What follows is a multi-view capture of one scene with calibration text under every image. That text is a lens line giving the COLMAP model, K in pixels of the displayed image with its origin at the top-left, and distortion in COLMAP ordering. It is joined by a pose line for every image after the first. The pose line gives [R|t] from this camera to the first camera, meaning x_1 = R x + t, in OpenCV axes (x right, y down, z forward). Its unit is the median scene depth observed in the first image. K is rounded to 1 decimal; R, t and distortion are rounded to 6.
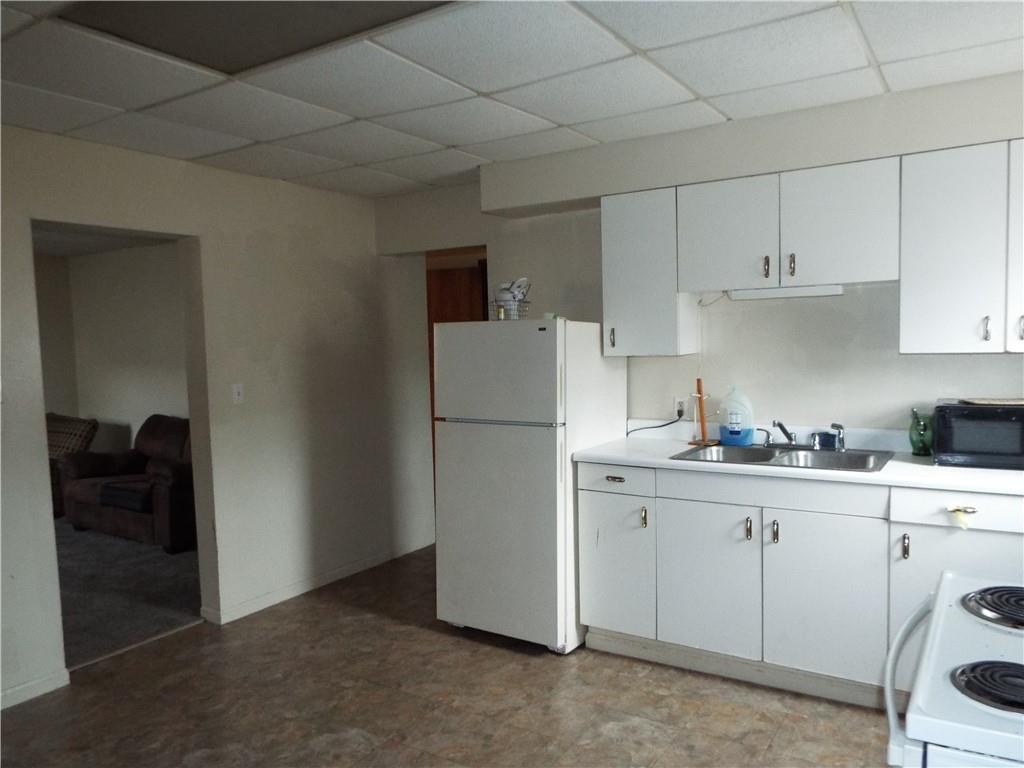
lens RADIAL K [[749.2, 0, 515.6], [0, 749.2, 391.6], [0, 0, 1]] dist [-0.014661, 0.011329]
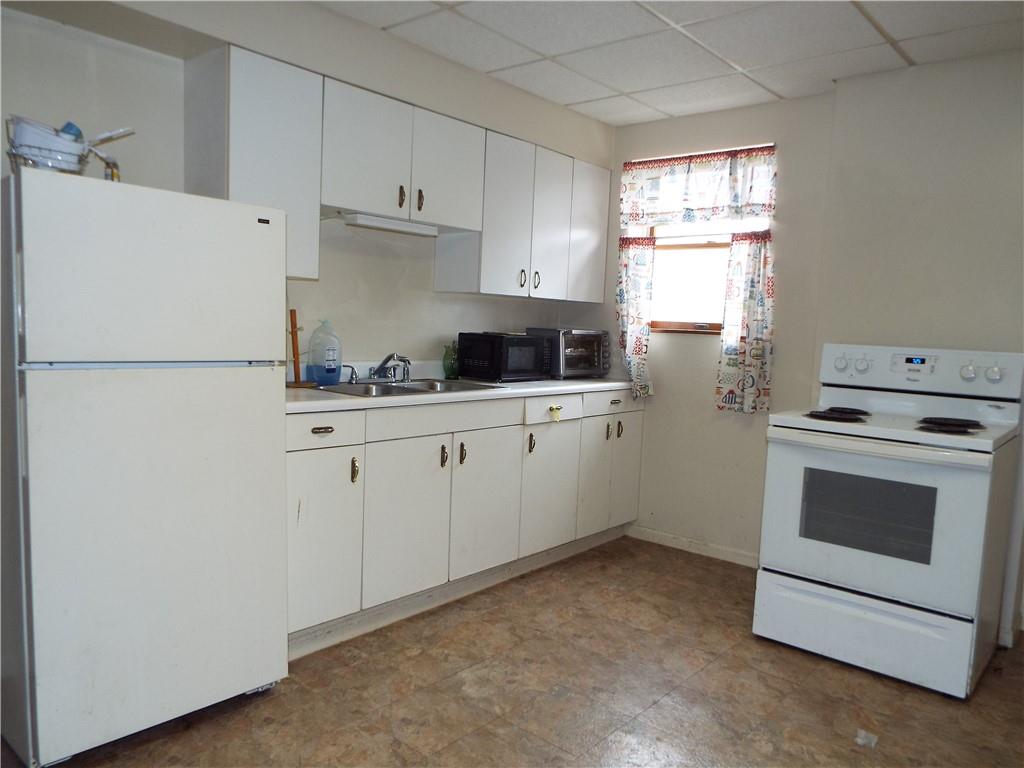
lens RADIAL K [[749.2, 0, 512.6], [0, 749.2, 392.2], [0, 0, 1]] dist [-0.014661, 0.011329]
pose [[0.131690, -0.057509, 0.989621, -0.656350], [0.027252, 0.998148, 0.054378, 0.042872], [-0.990916, 0.019808, 0.133014, 0.747182]]
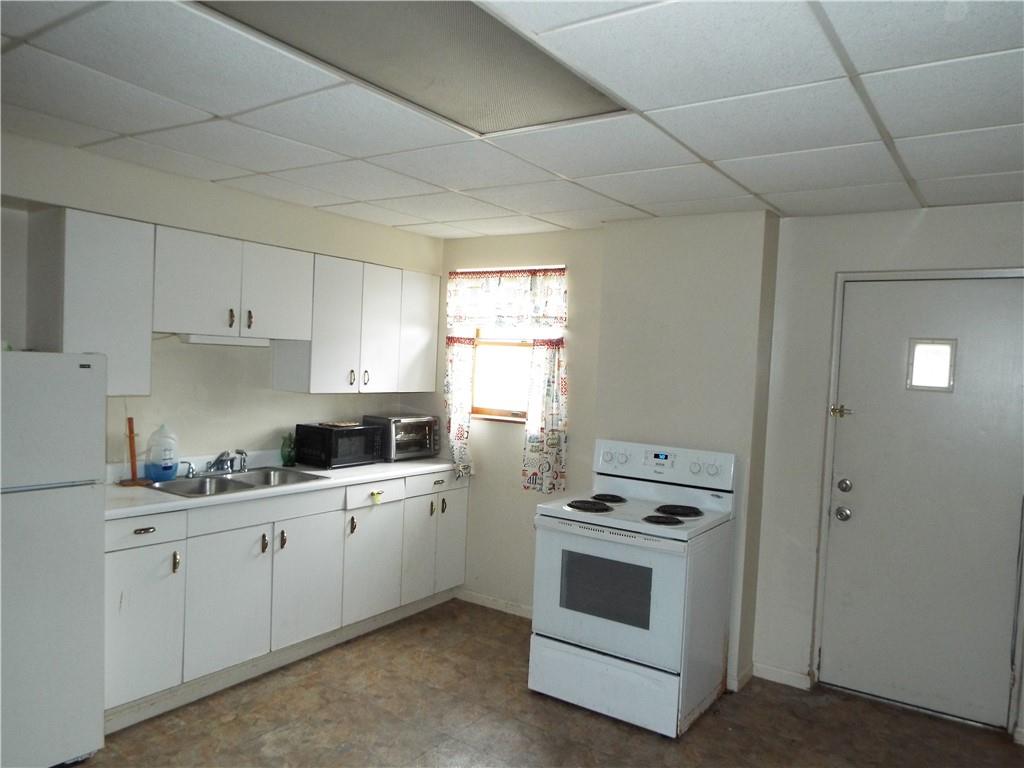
lens RADIAL K [[749.2, 0, 510.2], [0, 749.2, 393.1], [0, 0, 1]] dist [-0.014661, 0.011329]
pose [[0.028375, -0.012962, 0.999513, -0.825159], [0.027814, 0.999539, 0.012173, -0.054856], [-0.999210, 0.027455, 0.028722, 0.555609]]
